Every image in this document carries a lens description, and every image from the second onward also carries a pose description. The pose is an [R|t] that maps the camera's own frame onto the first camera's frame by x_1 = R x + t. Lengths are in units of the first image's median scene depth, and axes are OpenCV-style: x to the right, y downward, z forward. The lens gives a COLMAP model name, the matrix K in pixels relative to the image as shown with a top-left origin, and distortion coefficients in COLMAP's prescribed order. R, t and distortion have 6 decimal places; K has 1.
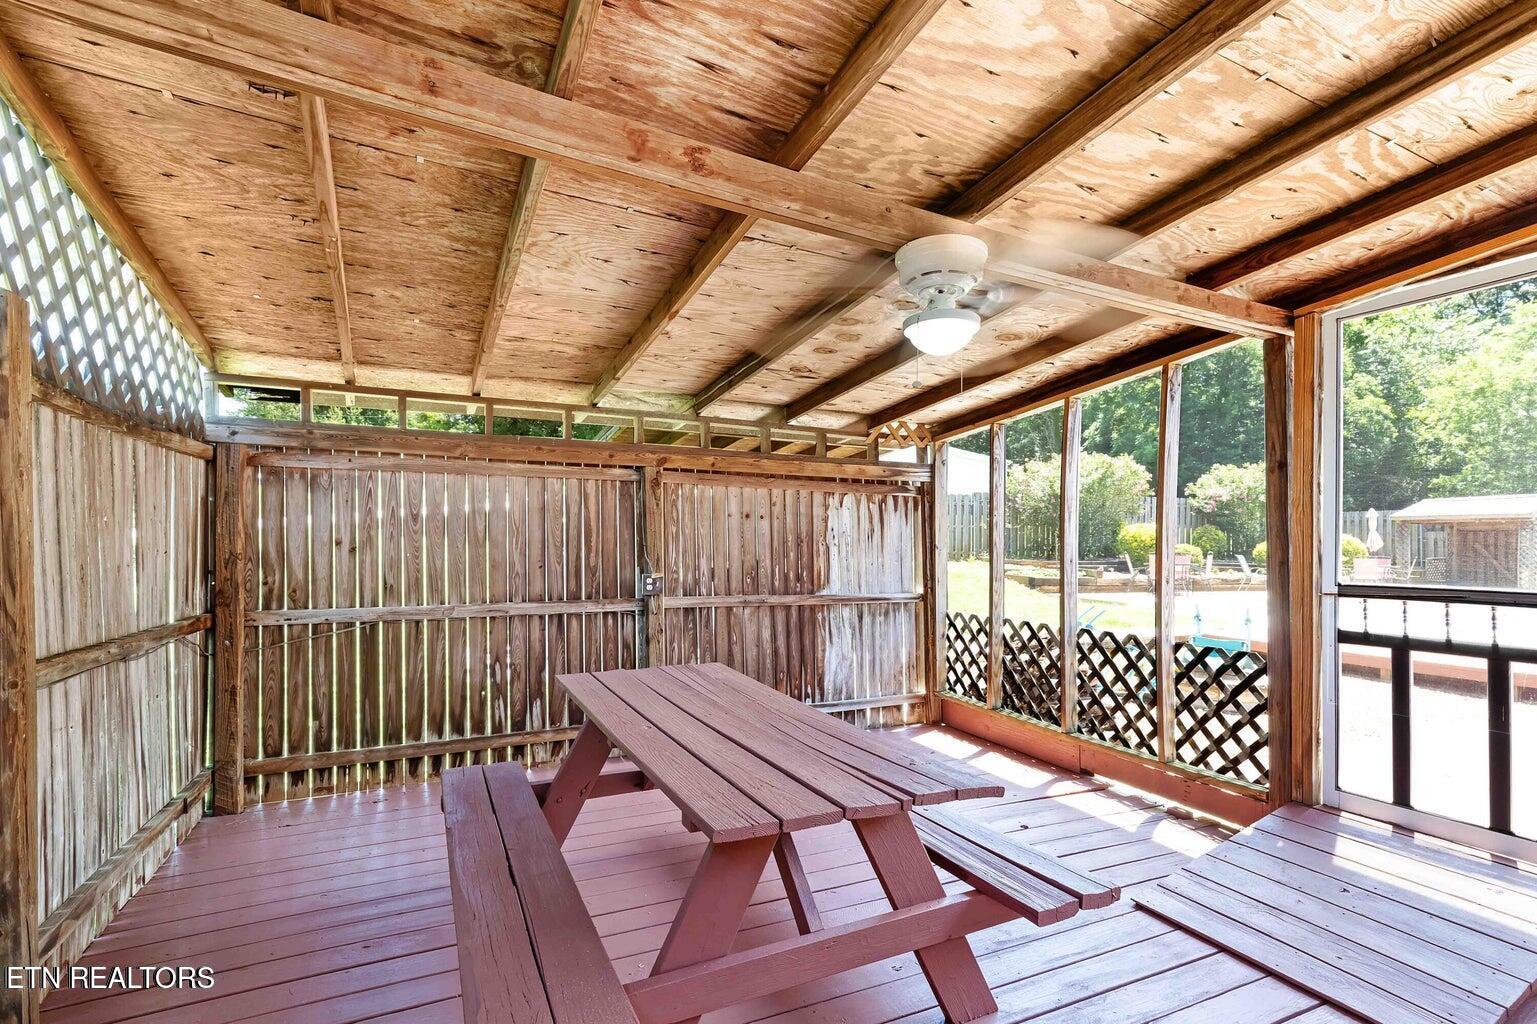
lens RADIAL K [[713.2, 0, 793.1], [0, 713.2, 519.9], [0, 0, 1]] dist [0.000829, 0.000738]
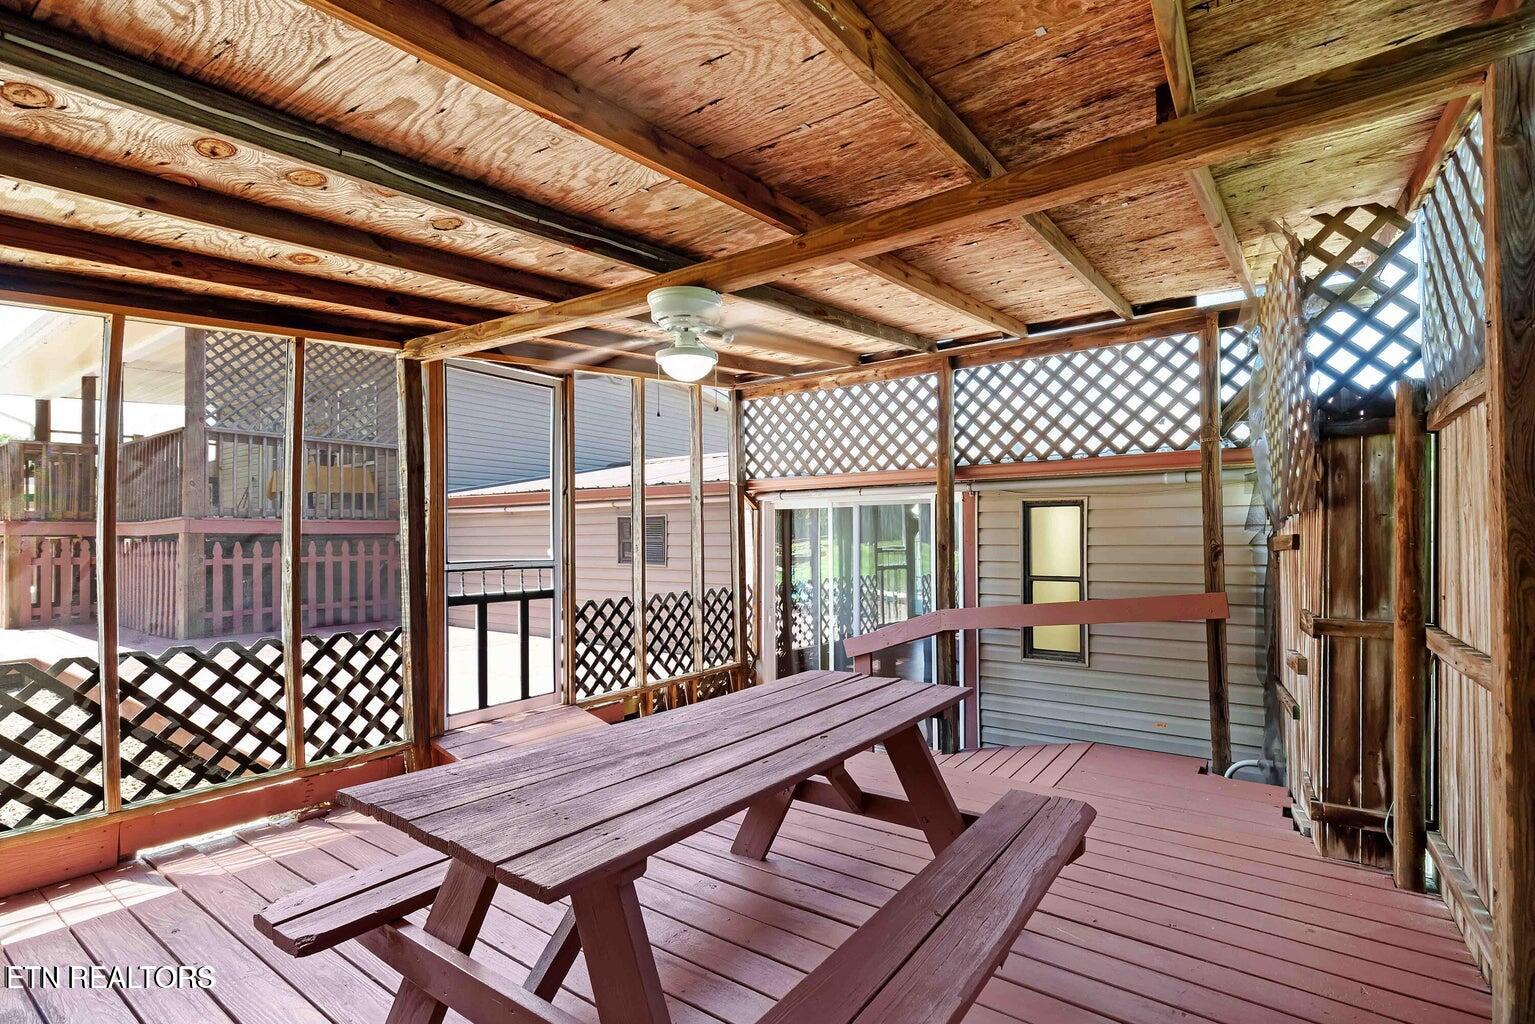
lens RADIAL K [[712.3, 0, 792.1], [0, 712.3, 519.9], [0, 0, 1]] dist [0.000829, 0.000738]
pose [[-0.457556, 0.007521, 0.889149, -0.723864], [-0.035690, 0.999003, -0.026817, 0.022389], [-0.888464, -0.044004, -0.456831, 1.055759]]
